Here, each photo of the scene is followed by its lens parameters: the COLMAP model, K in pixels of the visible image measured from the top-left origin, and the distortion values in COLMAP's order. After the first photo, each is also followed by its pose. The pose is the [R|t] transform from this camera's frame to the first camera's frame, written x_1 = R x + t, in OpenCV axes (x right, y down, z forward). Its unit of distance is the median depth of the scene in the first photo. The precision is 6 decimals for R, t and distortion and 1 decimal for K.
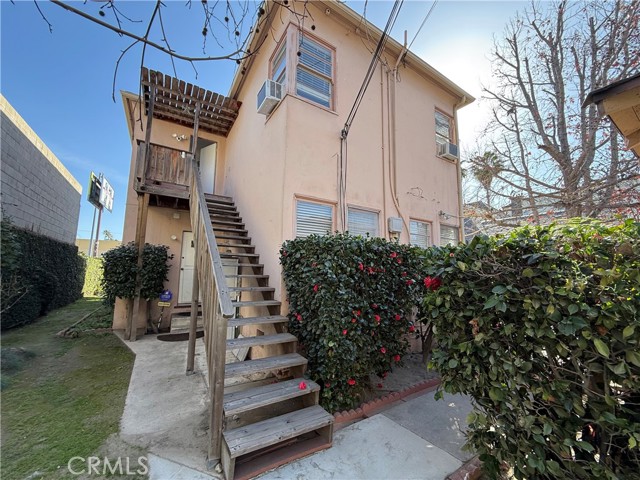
lens RADIAL K [[256.0, 0, 320.6], [0, 256.0, 240.7], [0, 0, 1]] dist [0.000358, 0.000090]
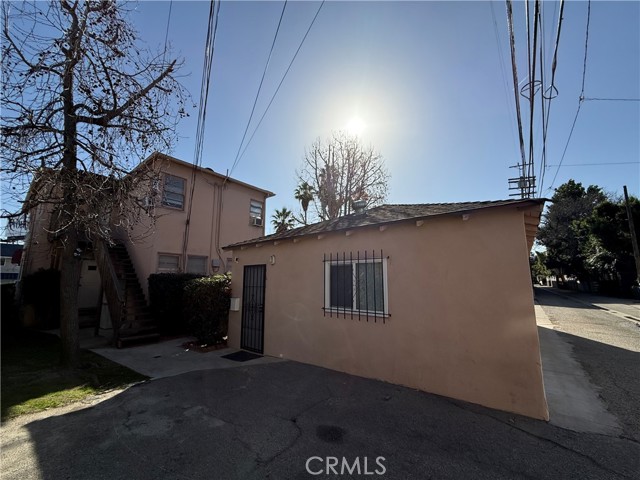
lens RADIAL K [[256.0, 0, 320.6], [0, 256.0, 240.7], [0, 0, 1]] dist [0.000358, 0.000090]
pose [[0.938804, 0.038898, 0.342249, 0.408684], [-0.027978, 0.998931, -0.036789, -0.209467], [-0.343314, 0.024962, 0.938889, -1.410088]]
